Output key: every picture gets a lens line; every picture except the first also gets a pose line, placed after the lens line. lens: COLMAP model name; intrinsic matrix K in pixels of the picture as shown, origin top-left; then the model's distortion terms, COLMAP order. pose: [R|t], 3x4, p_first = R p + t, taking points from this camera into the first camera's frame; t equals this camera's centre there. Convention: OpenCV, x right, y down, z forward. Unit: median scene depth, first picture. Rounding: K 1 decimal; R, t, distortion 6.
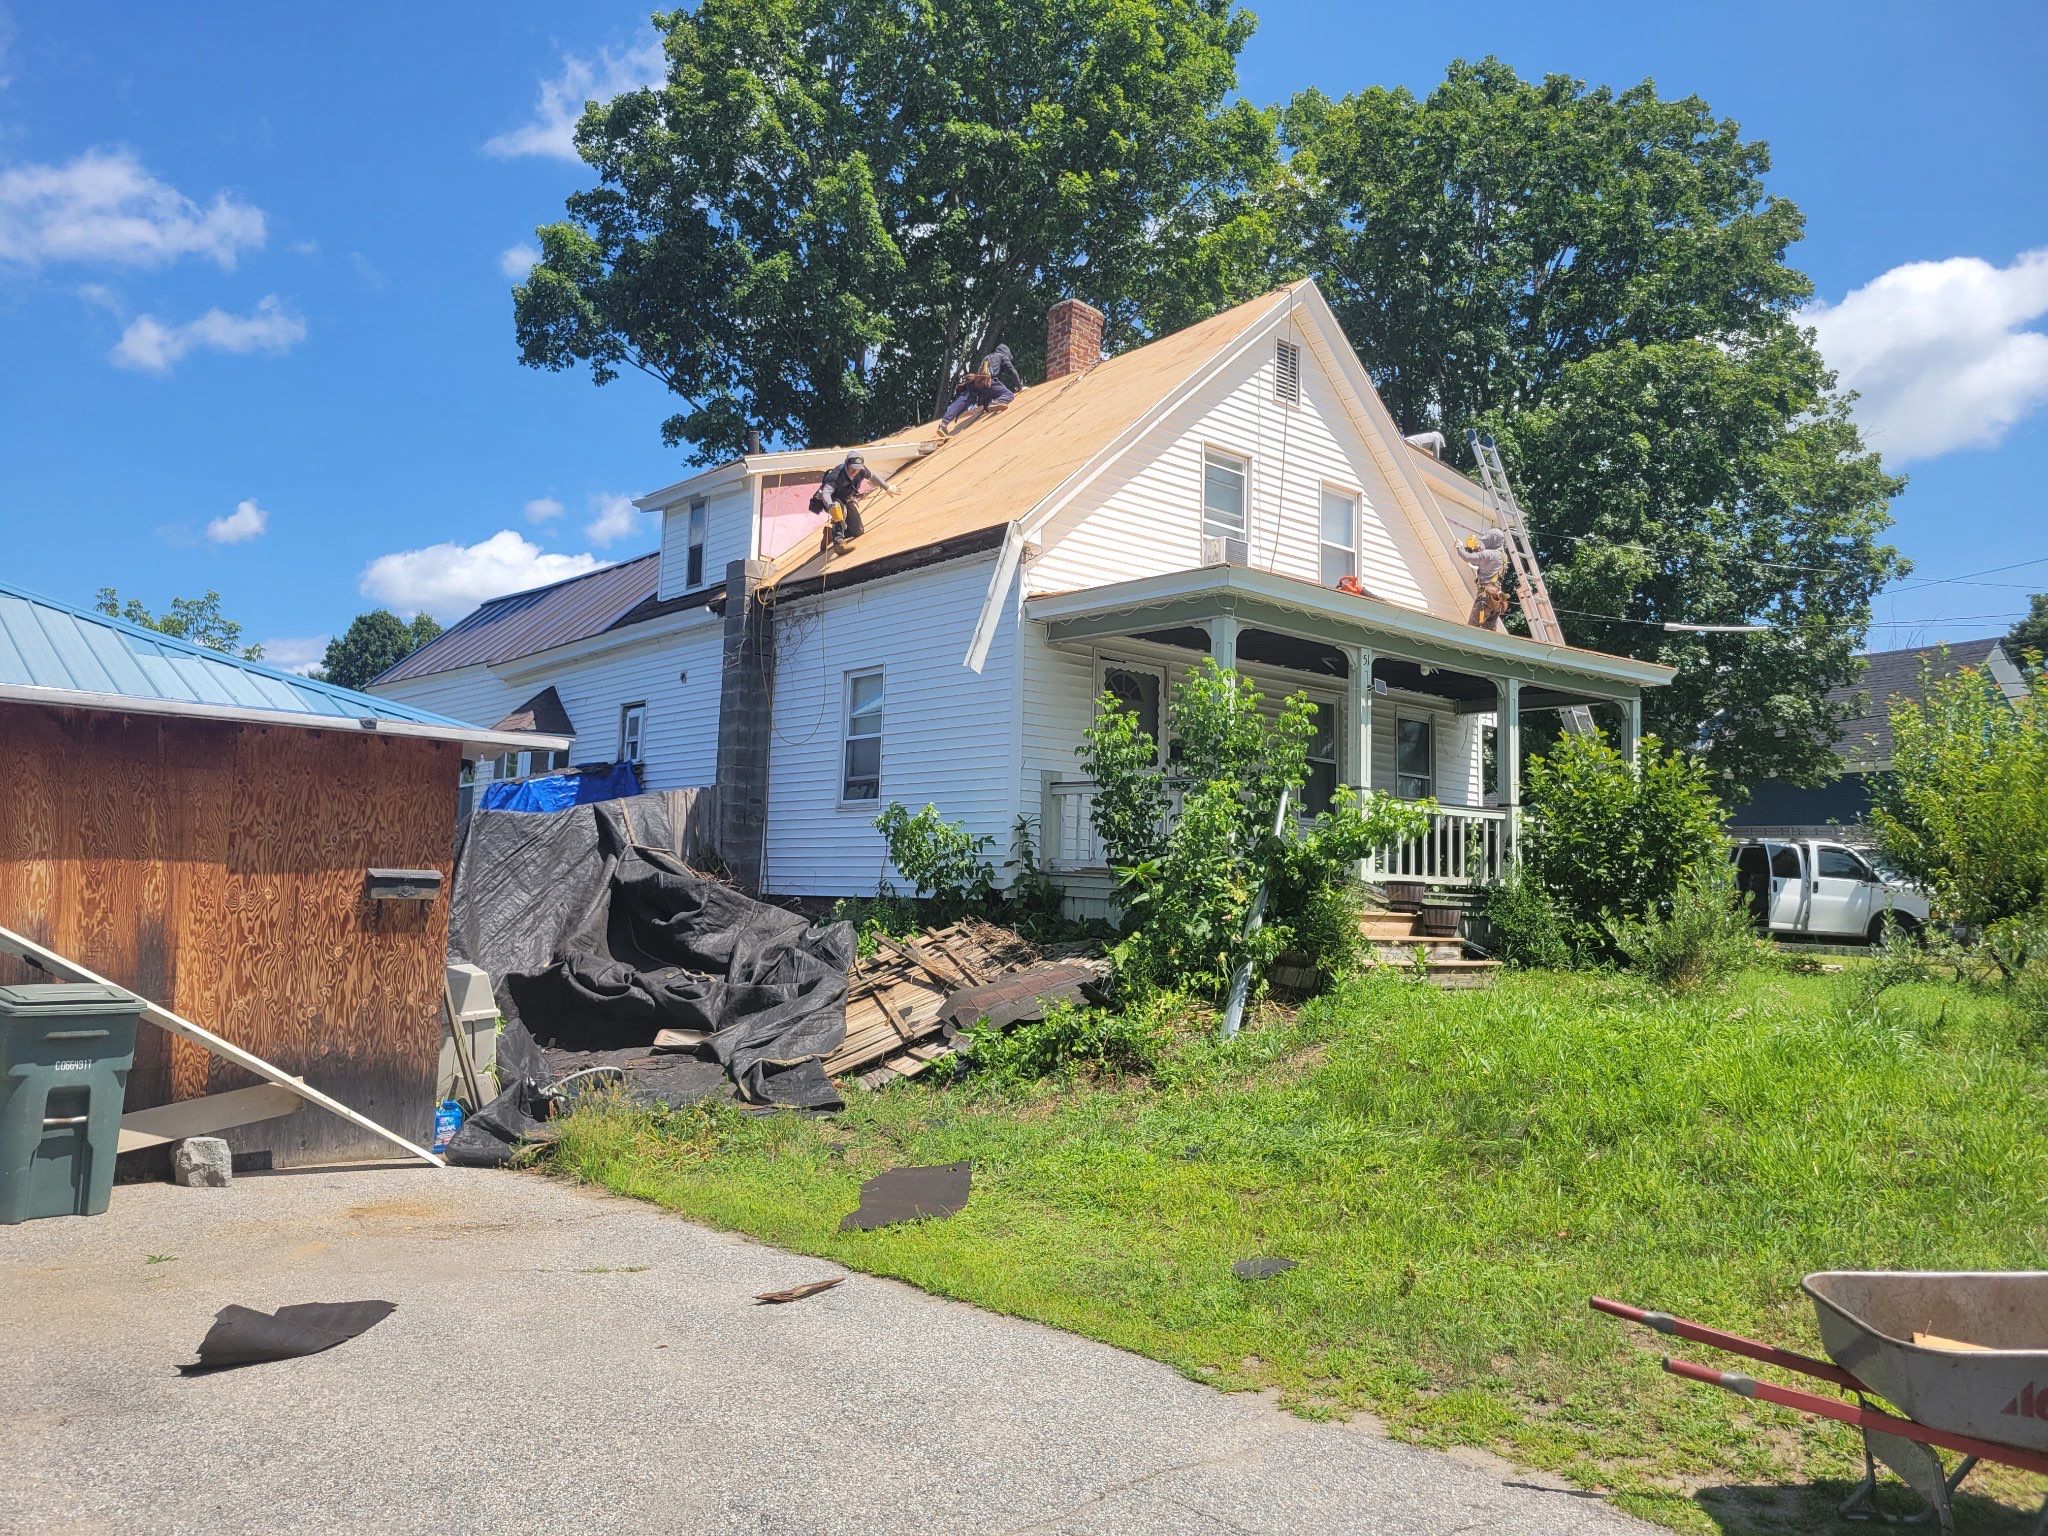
lens RADIAL K [[1504.5, 0, 1018.6], [0, 1504.5, 757.7], [0, 0, 1]] dist [0.024322, -0.066161]
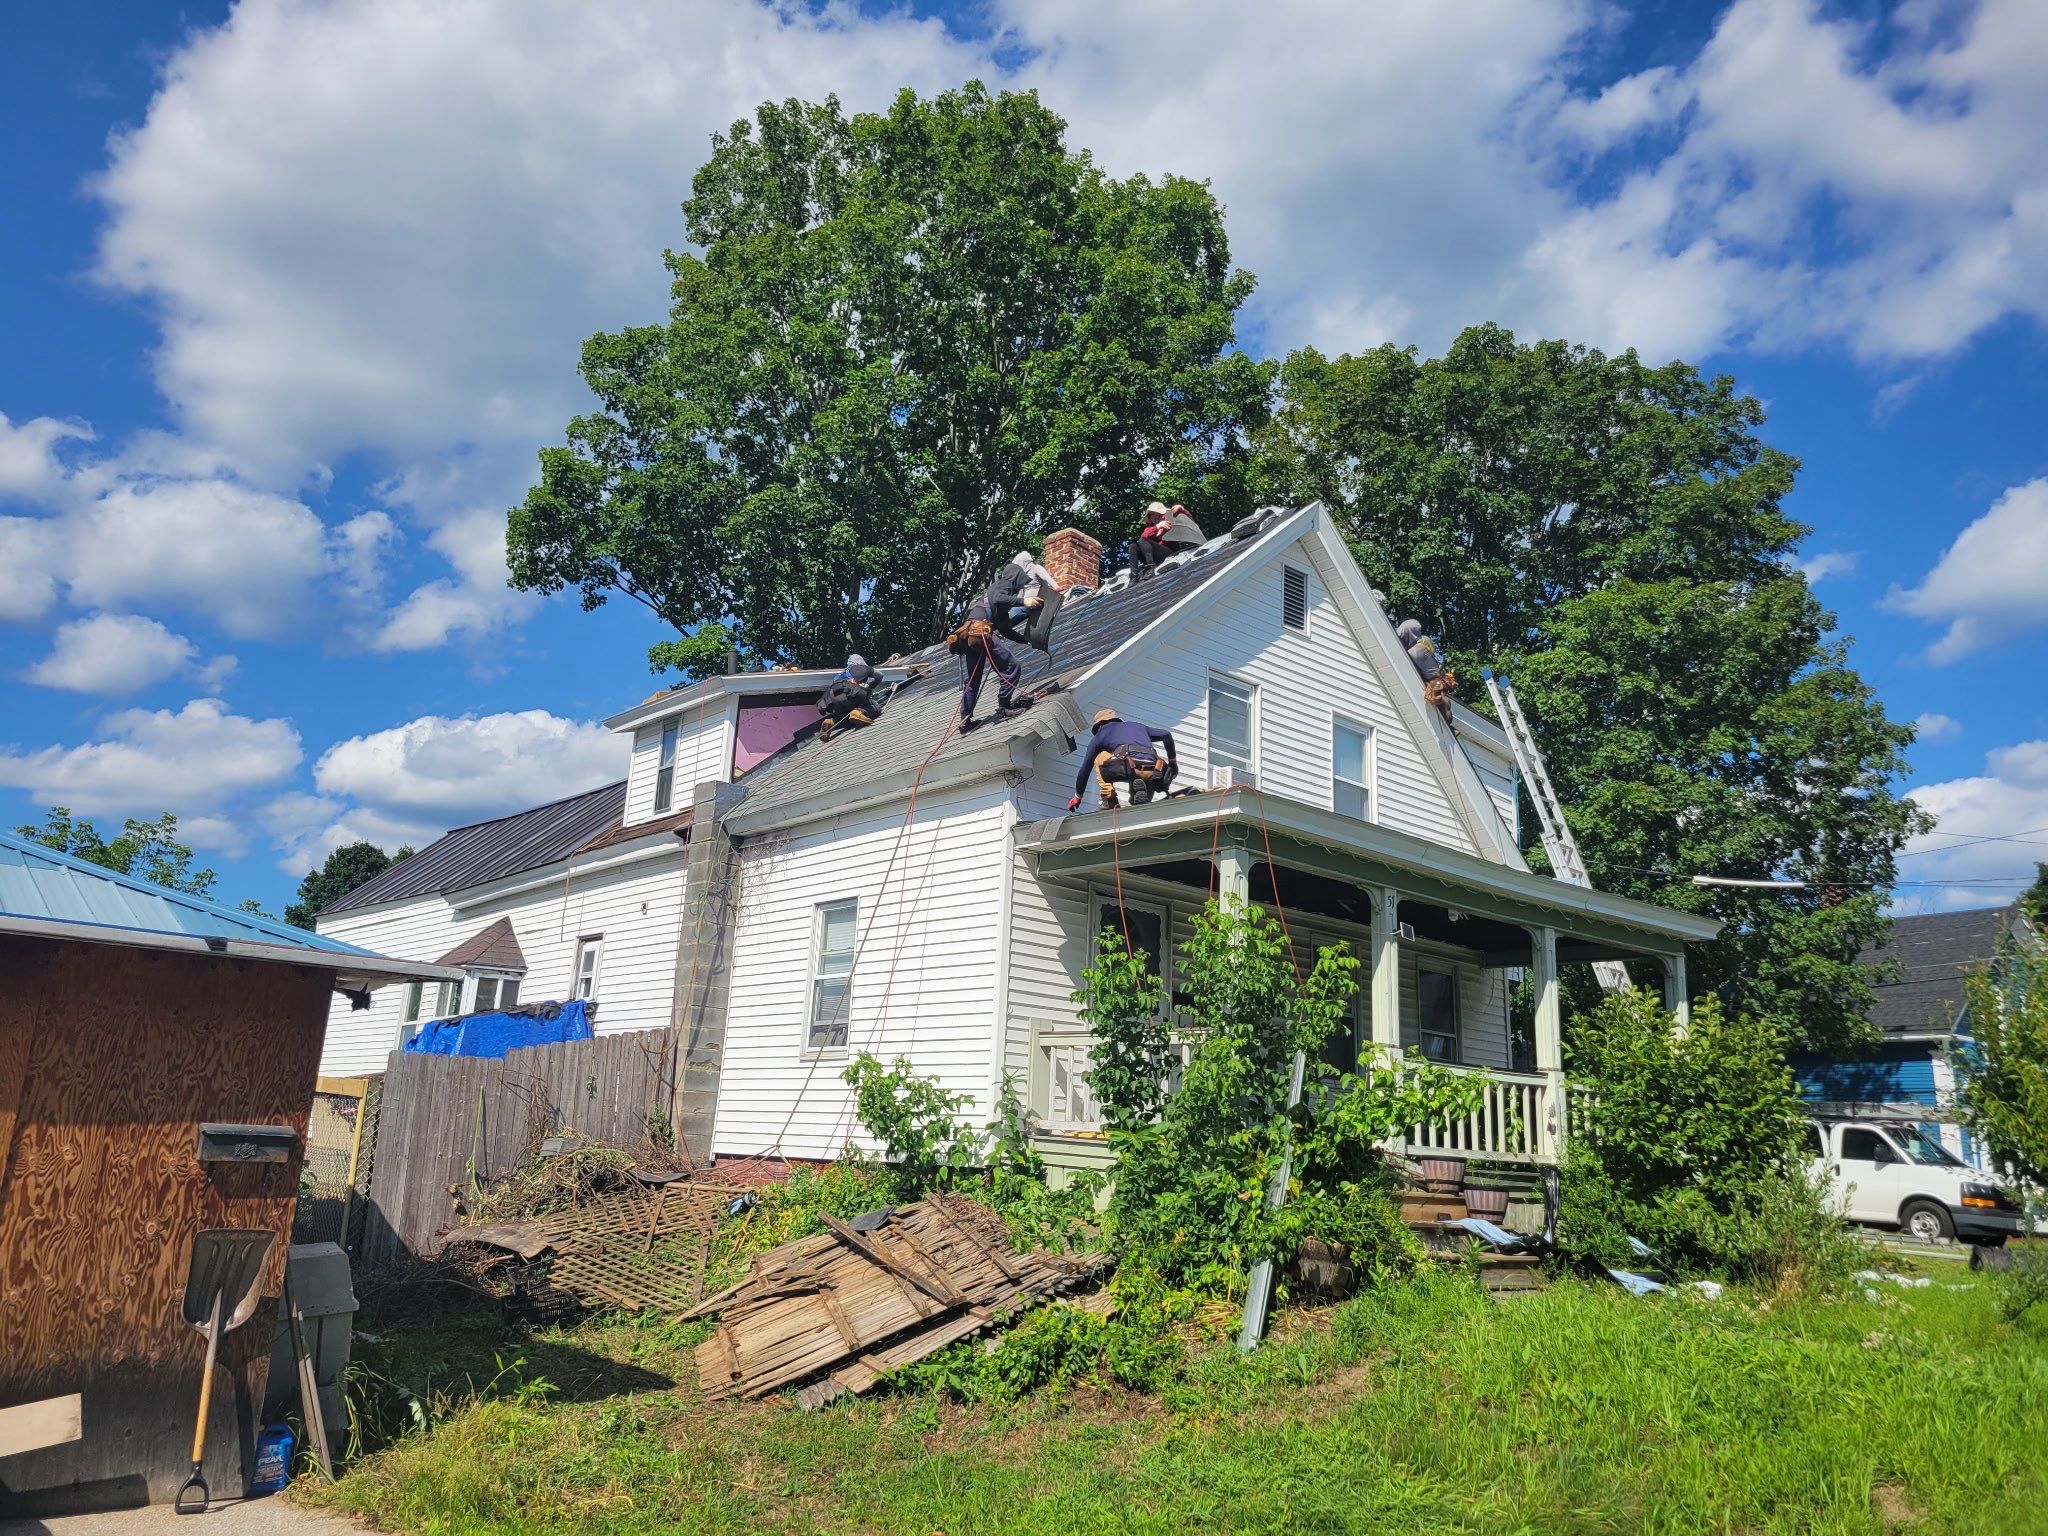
lens RADIAL K [[1492.2, 0, 1015.7], [0, 1492.2, 769.0], [0, 0, 1]] dist [0.058233, -0.059050]
pose [[0.999772, 0.021320, 0.001409, 0.002721], [-0.020837, 0.987435, -0.156645, 0.001756], [-0.004731, 0.156580, 0.987654, 0.088343]]
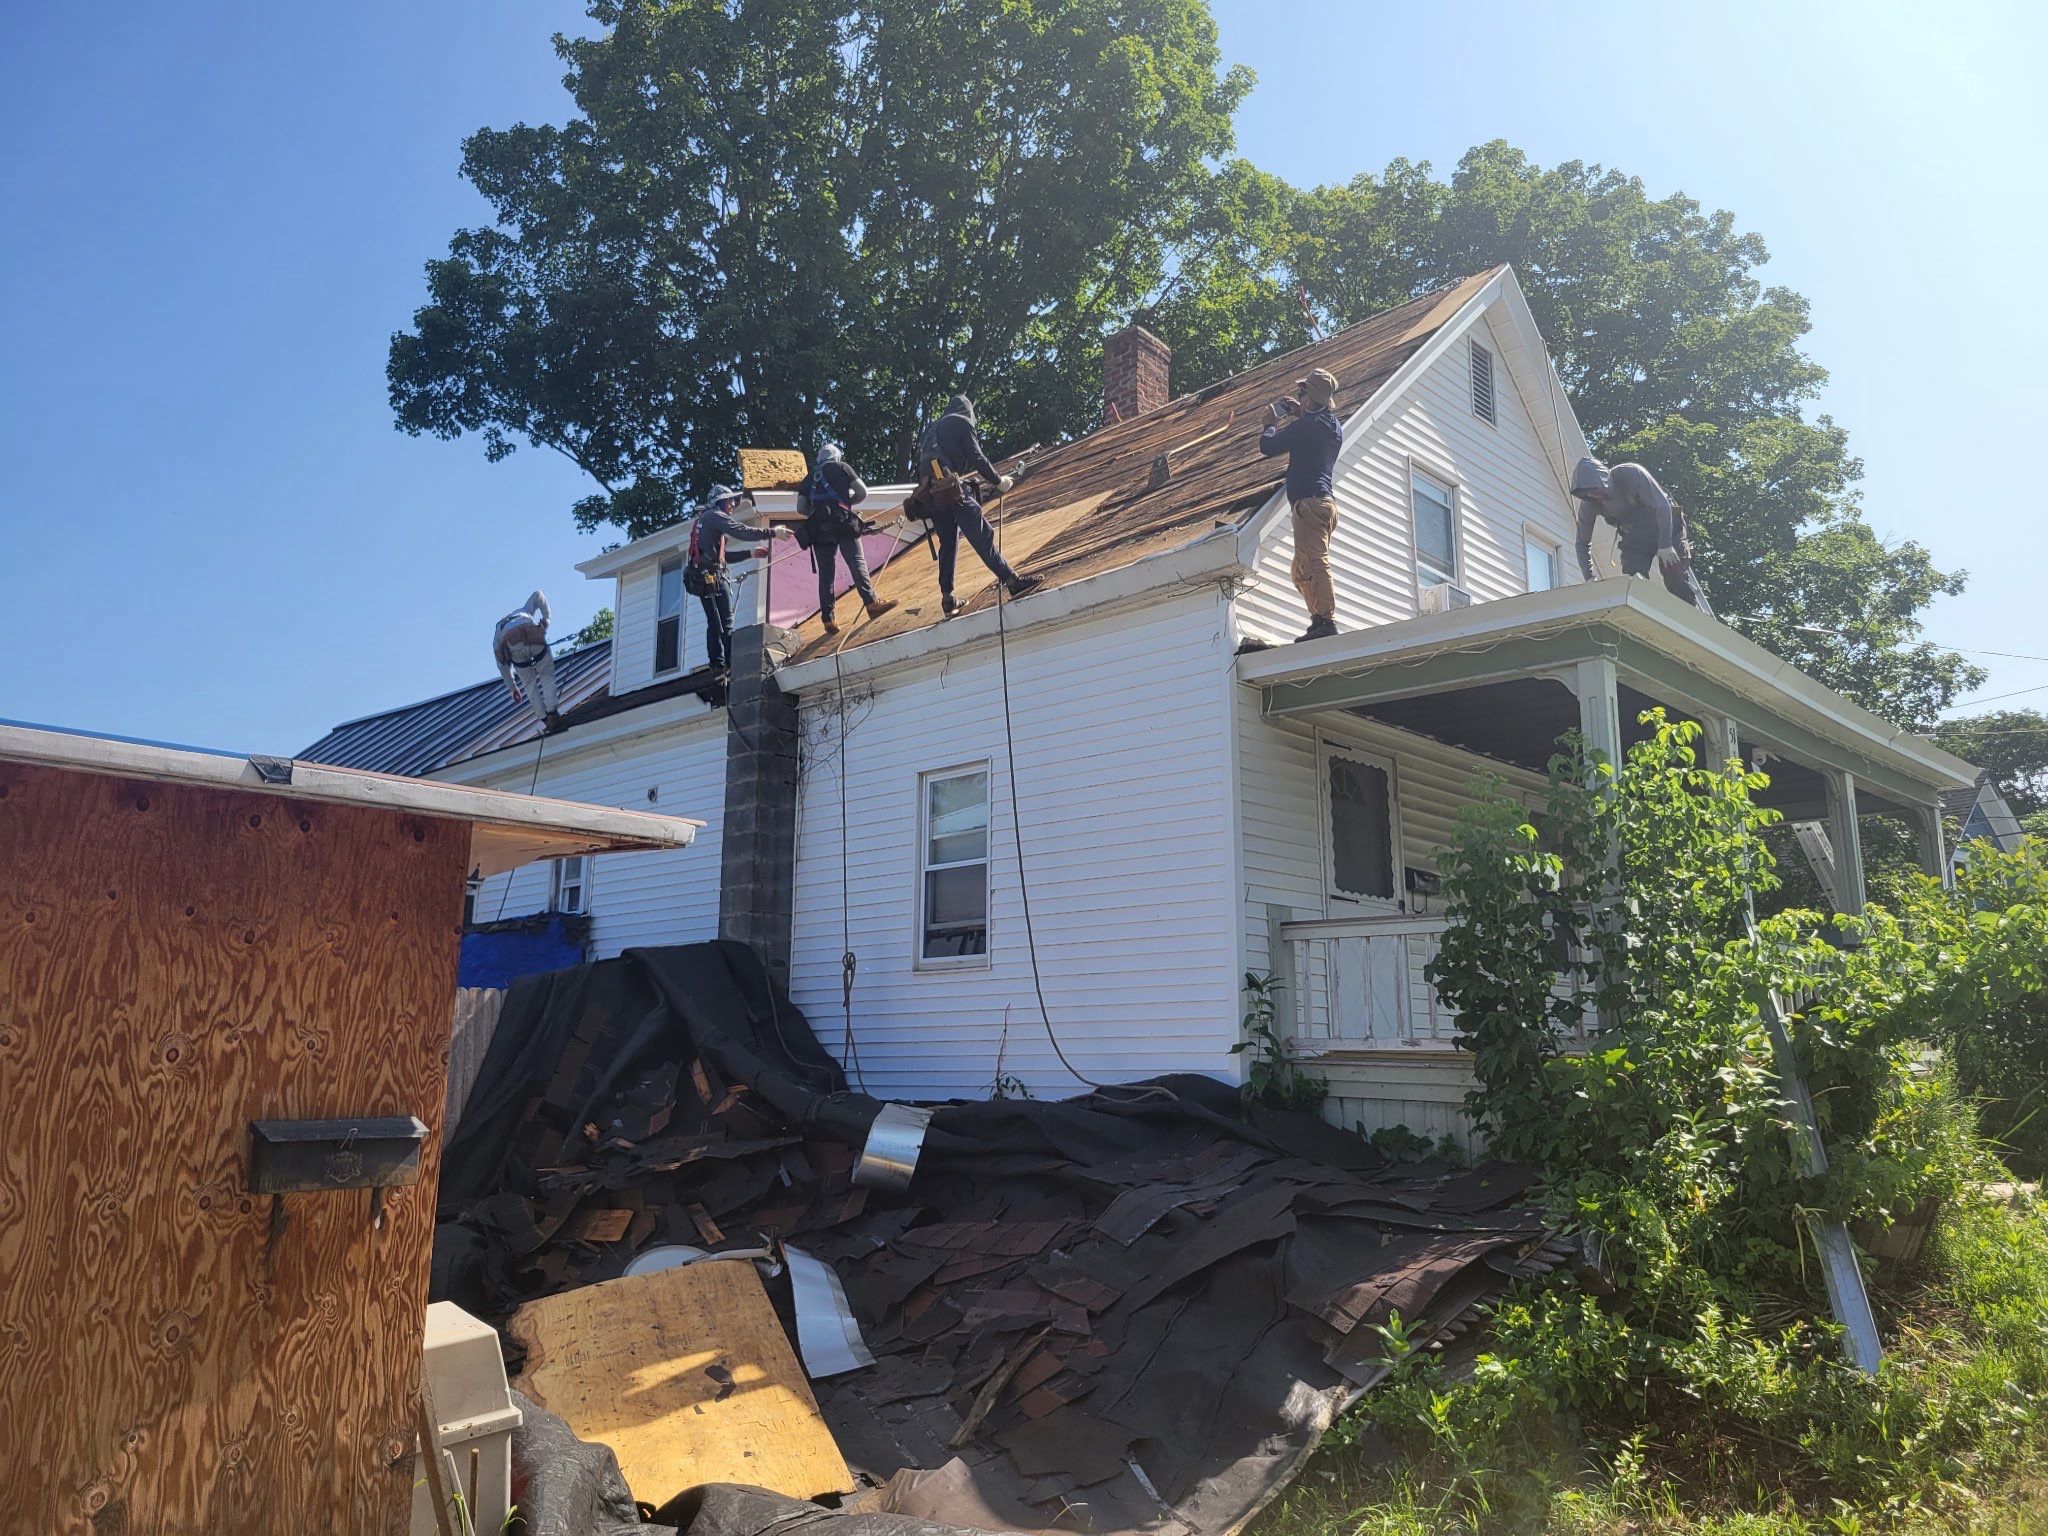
lens RADIAL K [[1492.2, 0, 1015.7], [0, 1492.2, 769.0], [0, 0, 1]] dist [0.058233, -0.059050]
pose [[0.994021, -0.006781, 0.108978, -0.147993], [0.017851, 0.994733, -0.100930, 0.012220], [-0.107720, 0.102272, 0.988907, 0.306635]]
